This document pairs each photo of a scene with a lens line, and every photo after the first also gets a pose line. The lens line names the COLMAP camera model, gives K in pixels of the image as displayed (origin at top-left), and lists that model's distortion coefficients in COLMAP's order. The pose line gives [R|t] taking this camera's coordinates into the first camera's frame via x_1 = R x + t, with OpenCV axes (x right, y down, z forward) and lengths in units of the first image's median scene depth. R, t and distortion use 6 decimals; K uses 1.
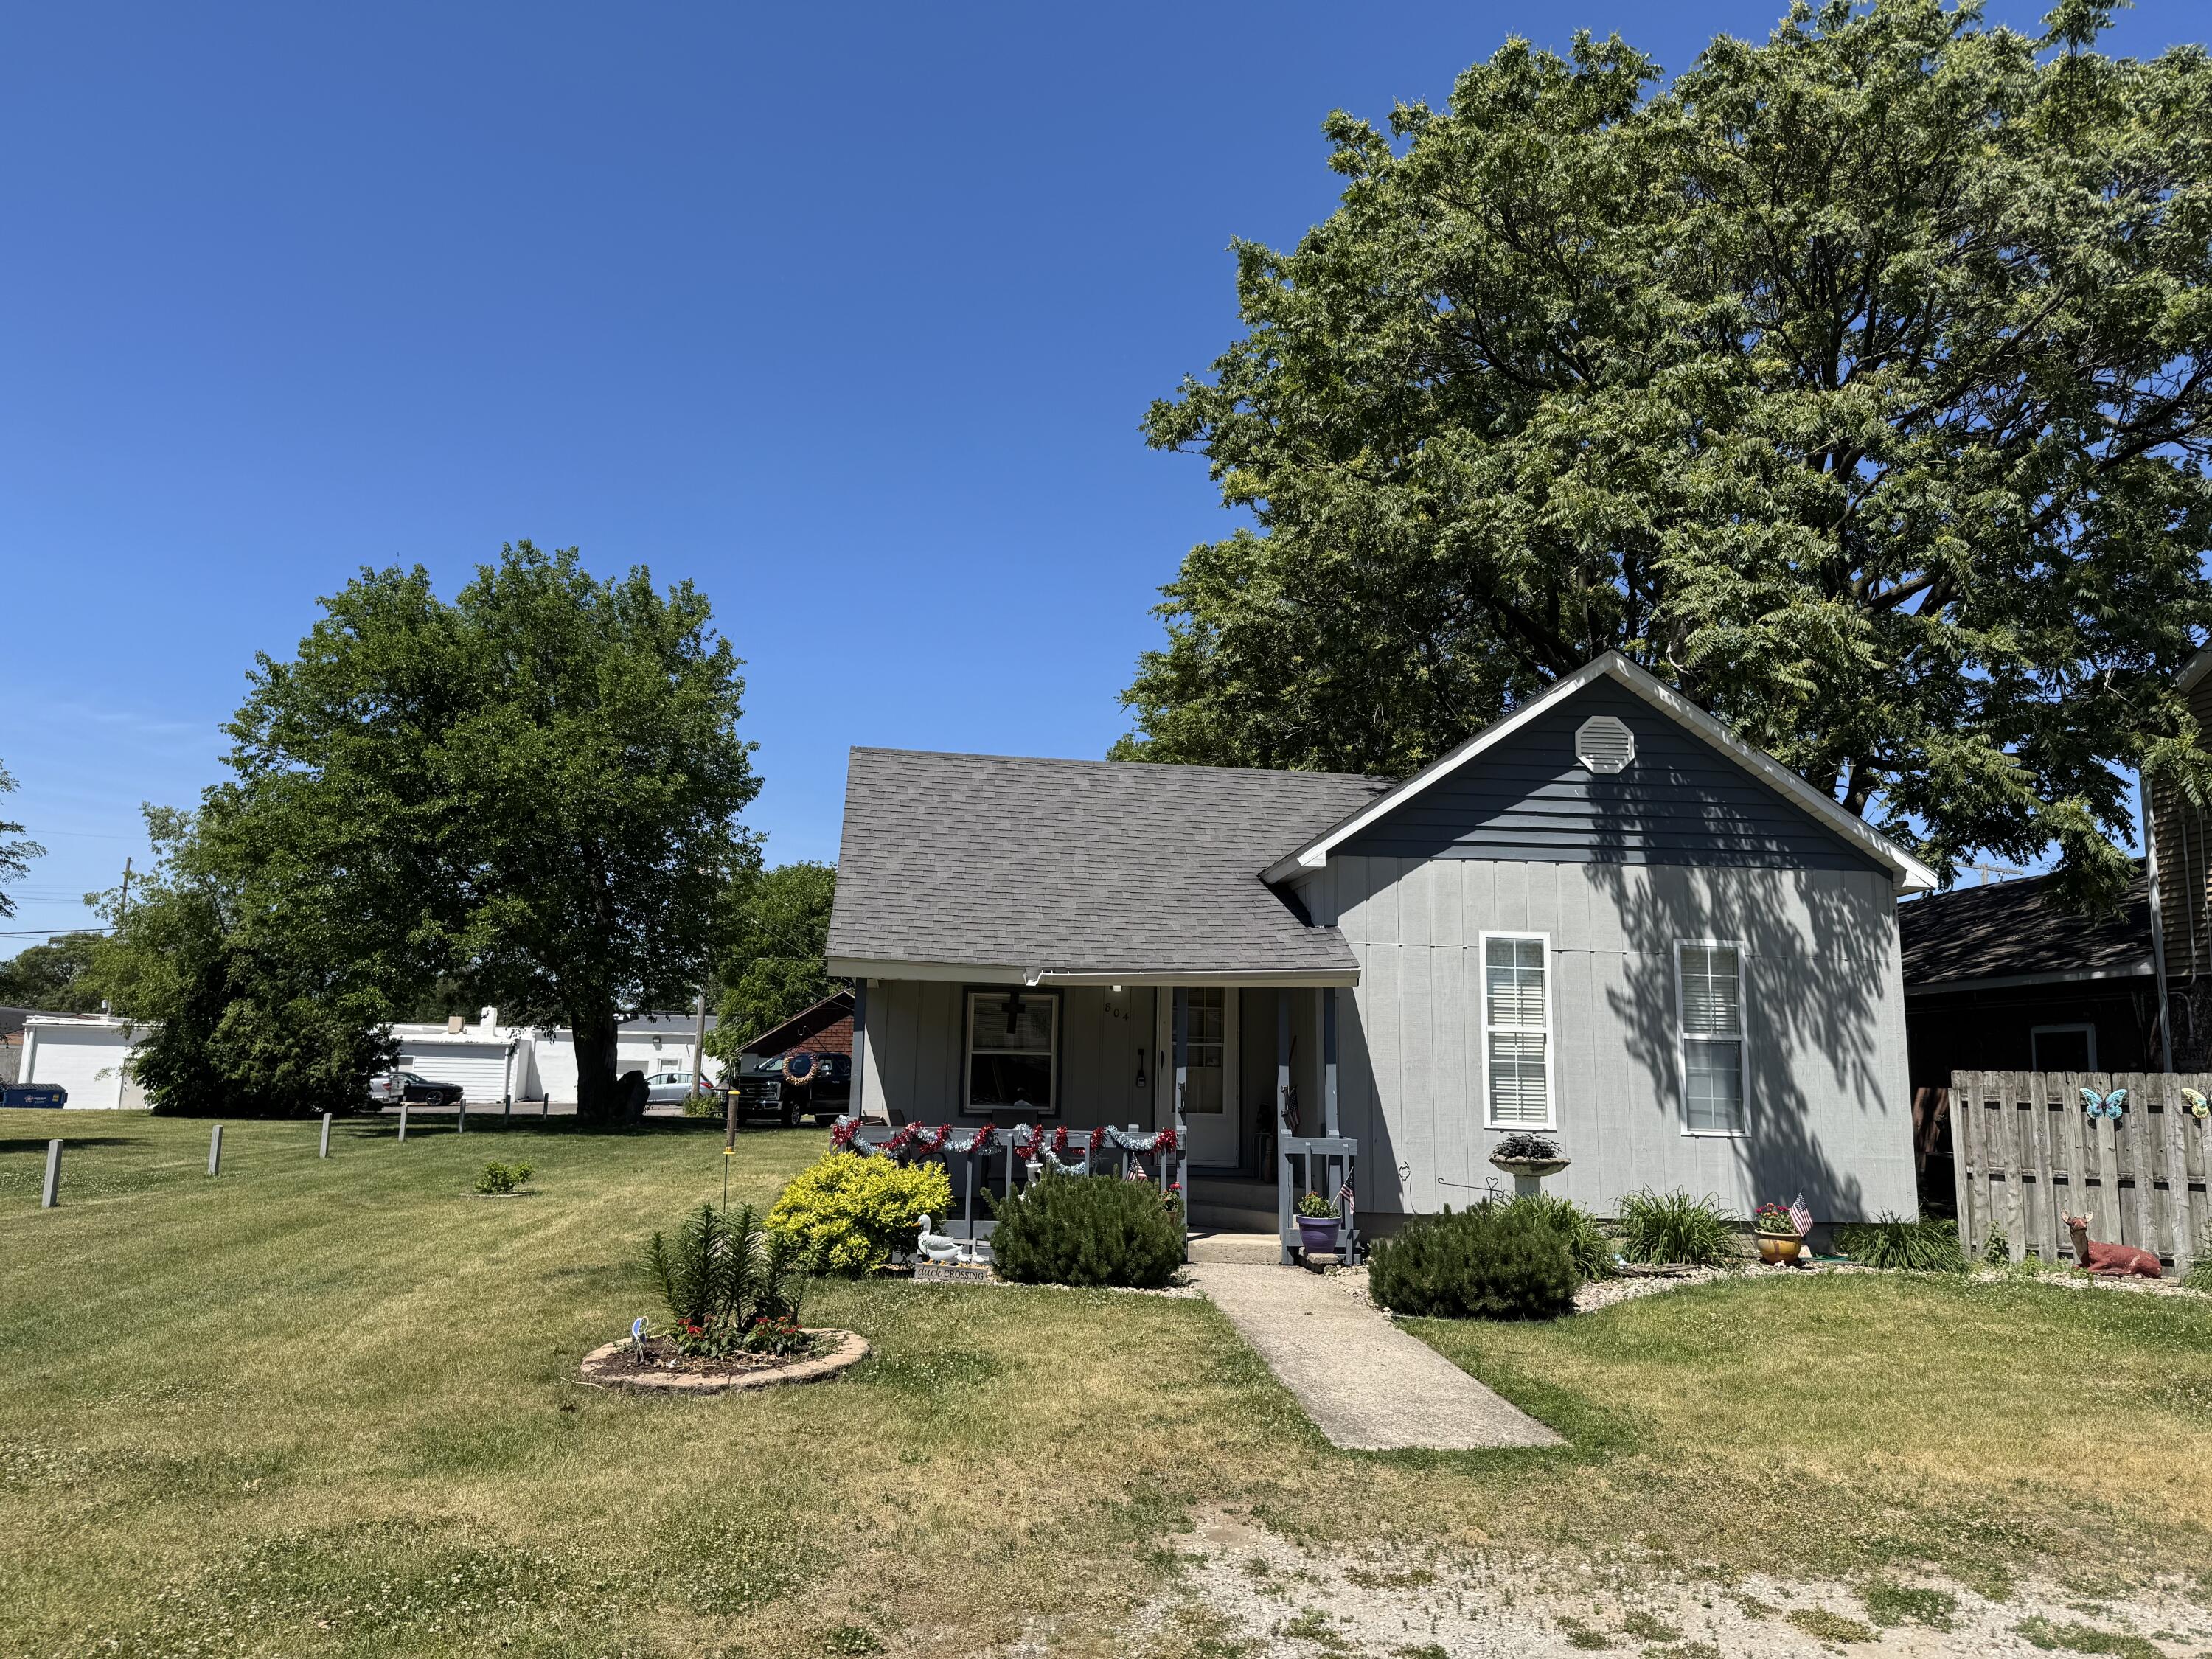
lens RADIAL K [[1548.3, 0, 1121.5], [0, 1548.3, 834.3], [0, 0, 1]] dist [0.062540, -0.065768]
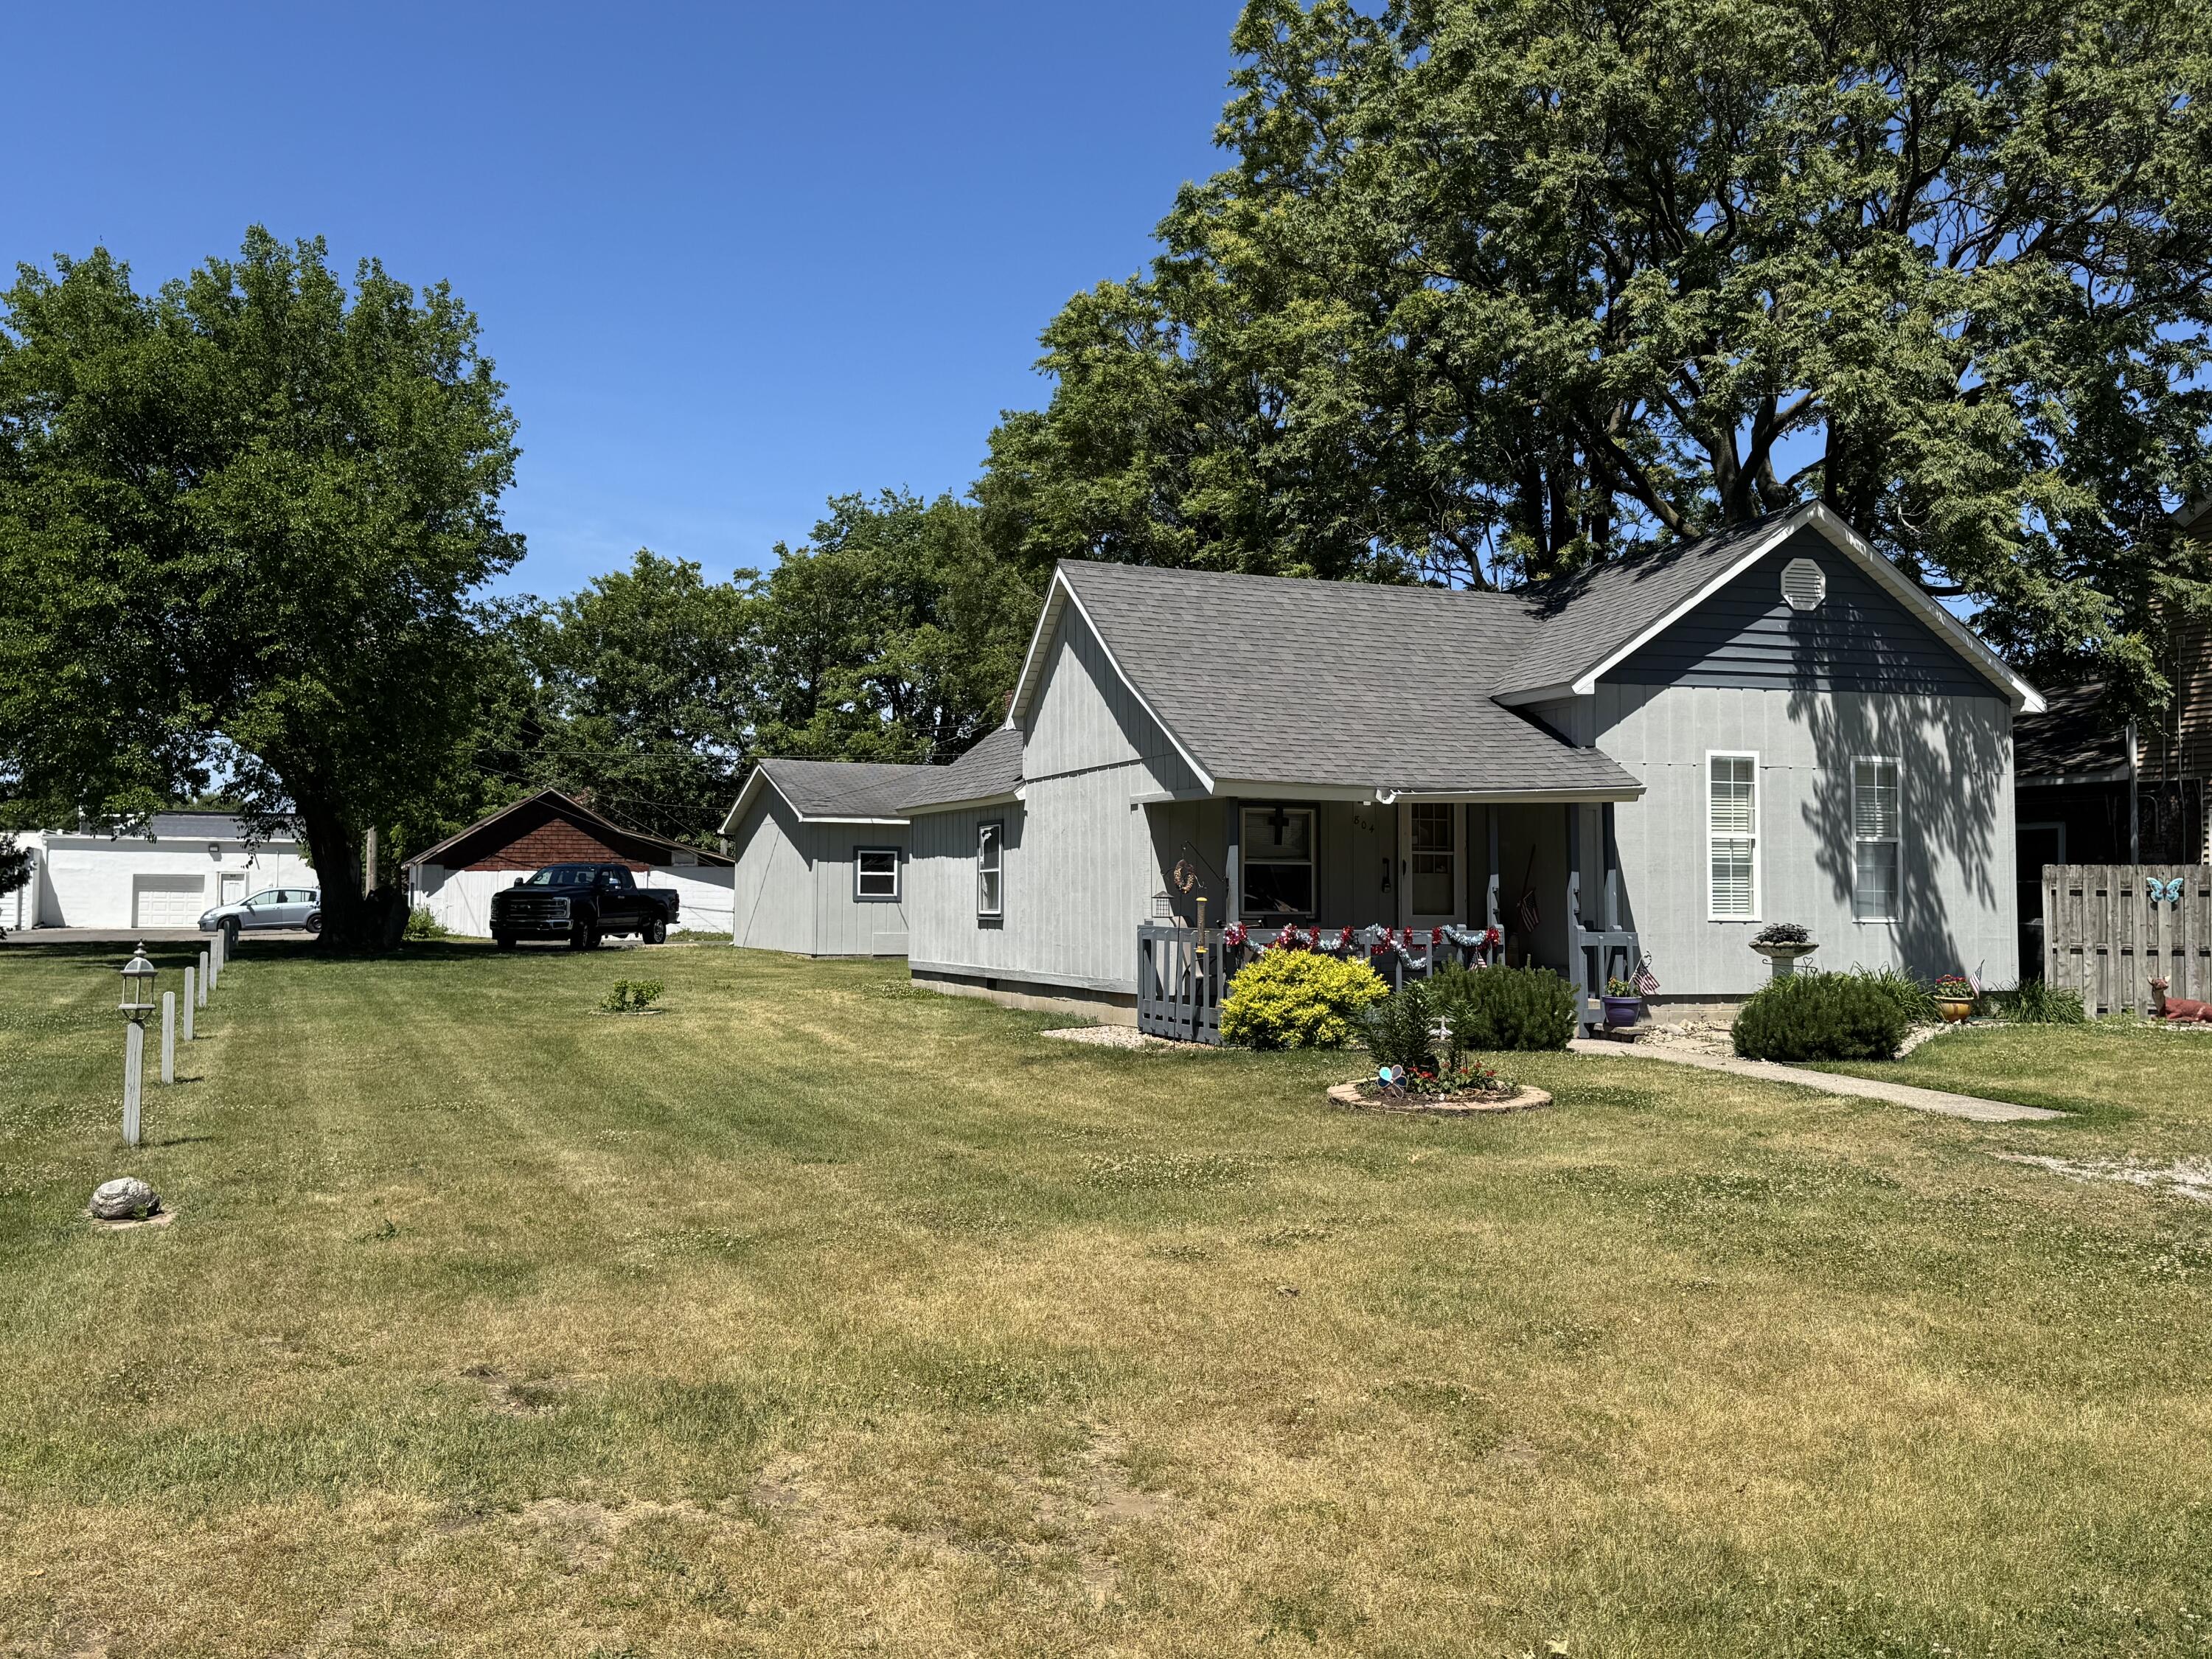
lens RADIAL K [[2040.7, 0, 1033.6], [0, 2040.7, 836.6], [0, 0, 1]] dist [0.043191, 0.000000]
pose [[0.969971, -0.009931, 0.243018, -0.609073], [-0.022147, 0.991409, 0.128912, -0.057537], [-0.242211, -0.130423, 0.961418, -0.328542]]
